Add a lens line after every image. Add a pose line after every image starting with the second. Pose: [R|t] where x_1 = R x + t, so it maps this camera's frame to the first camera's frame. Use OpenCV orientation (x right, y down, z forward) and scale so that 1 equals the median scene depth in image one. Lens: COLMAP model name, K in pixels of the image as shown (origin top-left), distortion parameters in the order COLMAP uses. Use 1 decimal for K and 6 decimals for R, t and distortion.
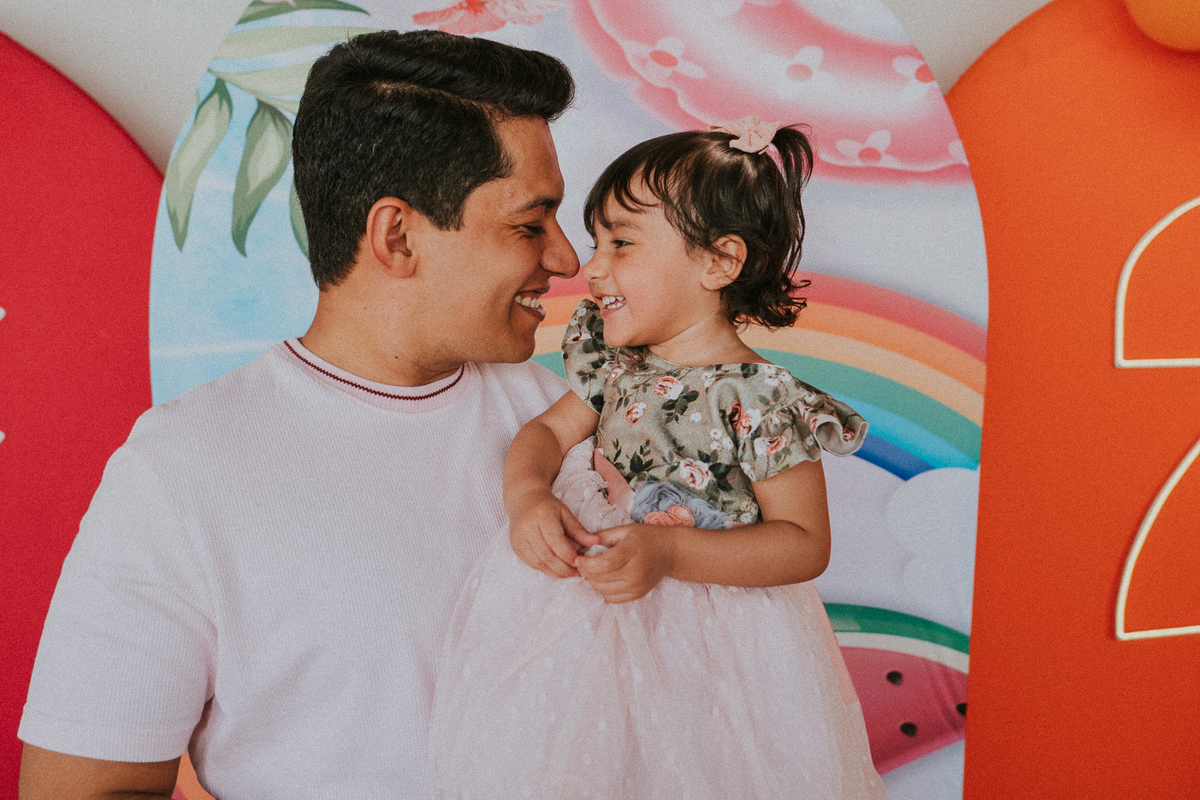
lens RADIAL K [[1255.6, 0, 591.7], [0, 1255.6, 400.1], [0, 0, 1]] dist [-0.046060, 0.000000]
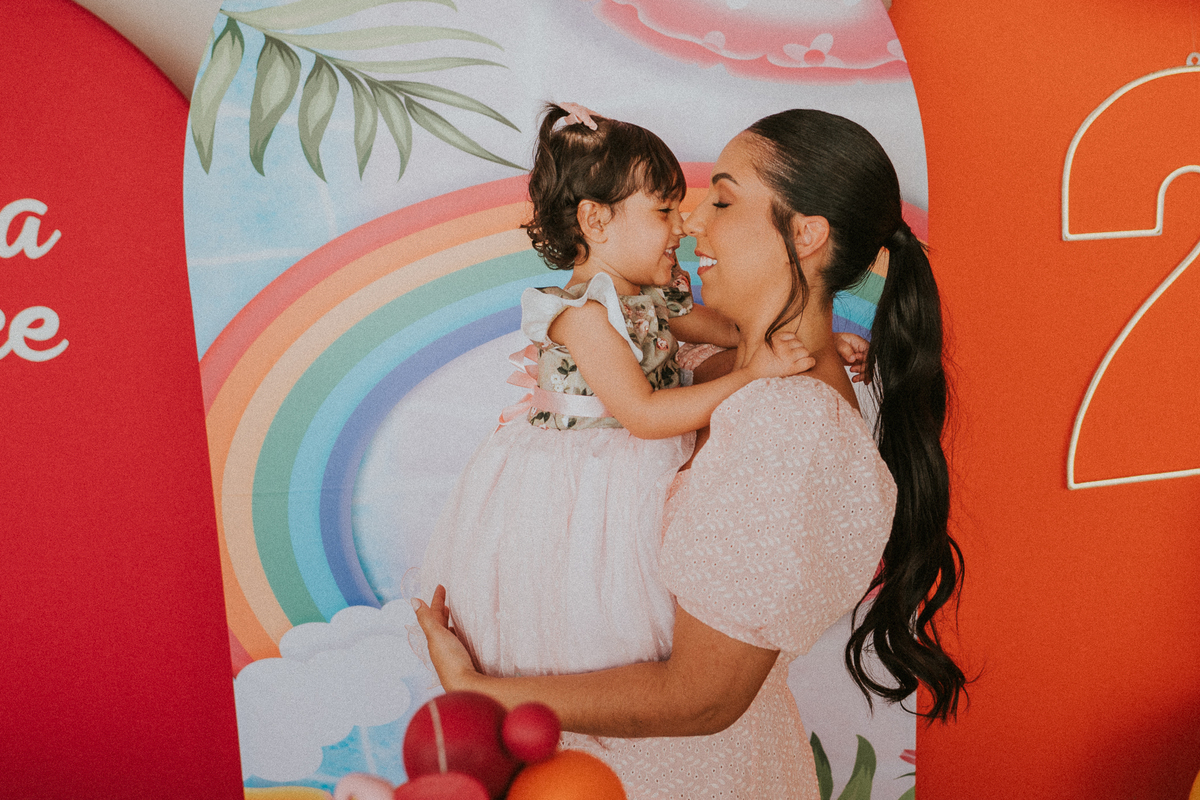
lens RADIAL K [[1255.6, 0, 589.6], [0, 1255.6, 393.4], [0, 0, 1]] dist [-0.046060, 0.000000]
pose [[0.997744, -0.034800, -0.057406, 0.077763], [0.039499, 0.995778, 0.082857, 0.000285], [0.054281, -0.084938, 0.994907, -0.131829]]
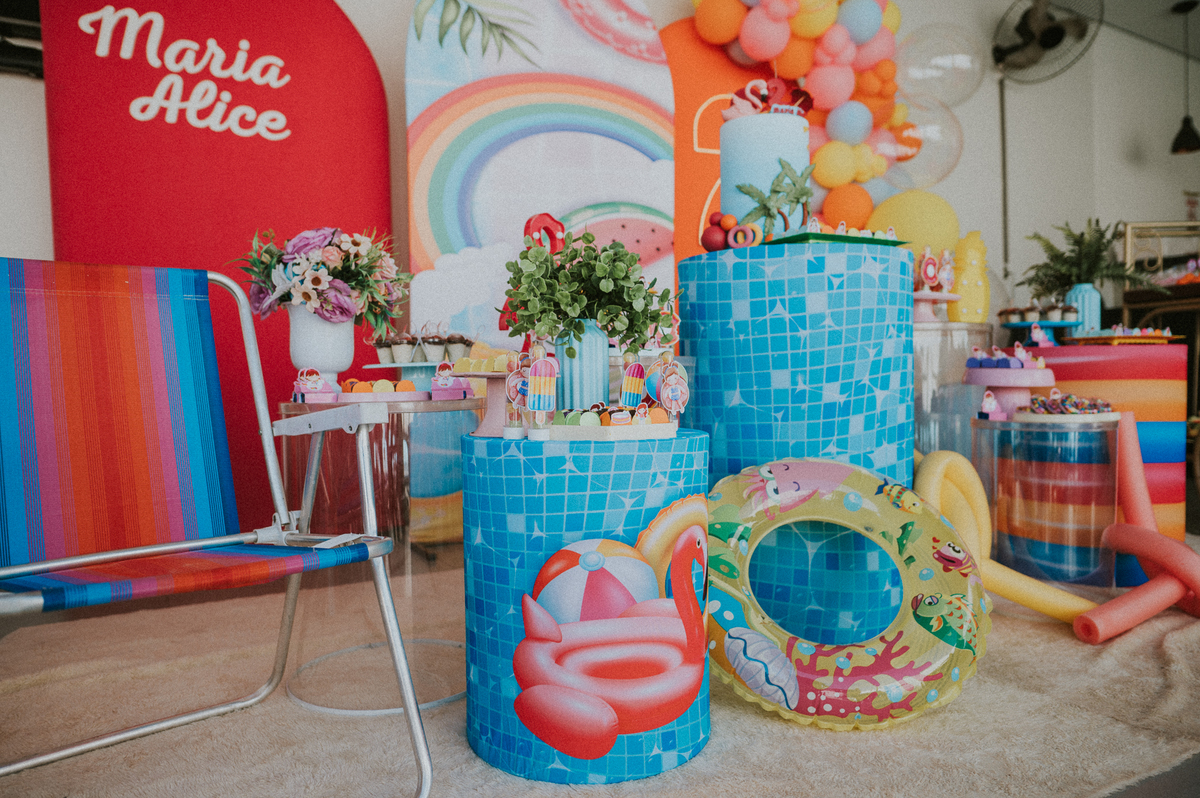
lens RADIAL K [[830.5, 0, 591.2], [0, 830.5, 390.7], [0, 0, 1]] dist [-0.050451, 0.026547]
pose [[0.867776, -0.034071, 0.495787, -0.890194], [0.059345, 0.997613, -0.035315, 0.681370], [-0.493400, 0.060068, 0.867726, -0.609312]]
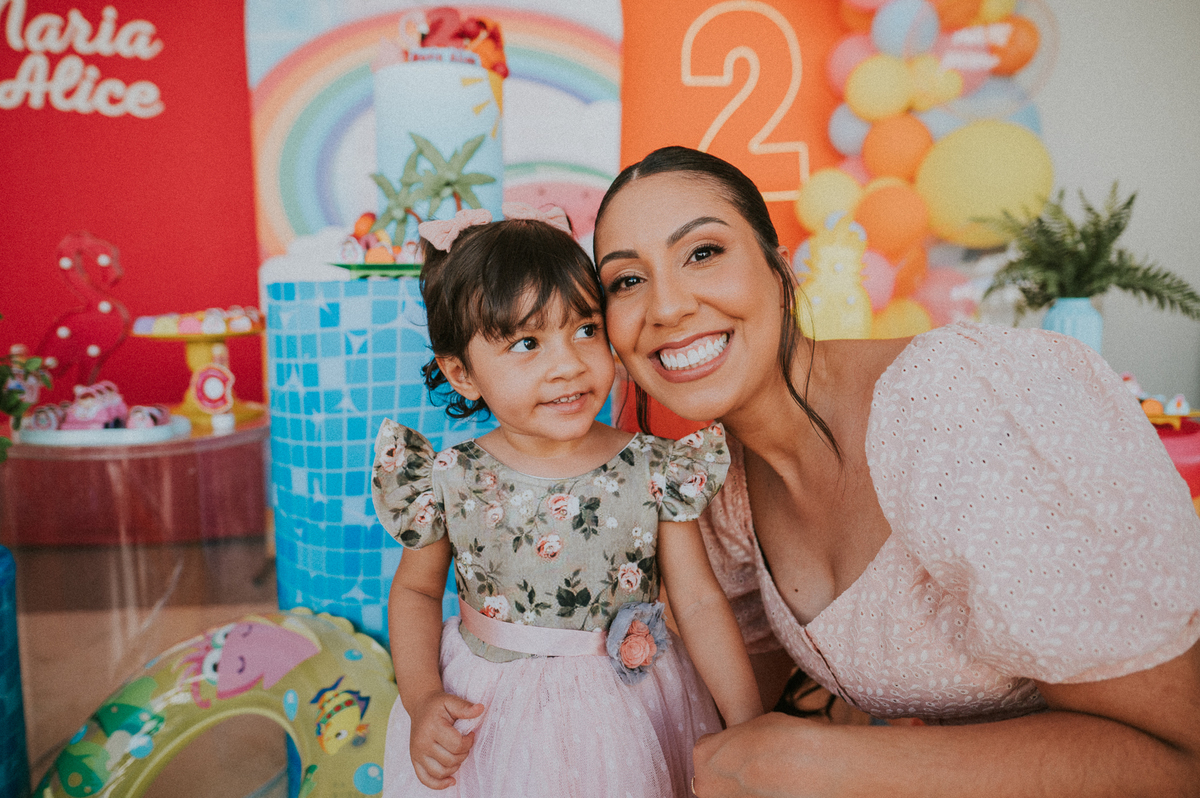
lens RADIAL K [[830.5, 0, 590.2], [0, 830.5, 388.3], [0, 0, 1]] dist [-0.050451, 0.026547]
pose [[0.986844, -0.024536, 0.159804, -0.003428], [0.017729, 0.998879, 0.043883, 0.533934], [-0.160702, -0.040472, 0.986173, -0.551916]]
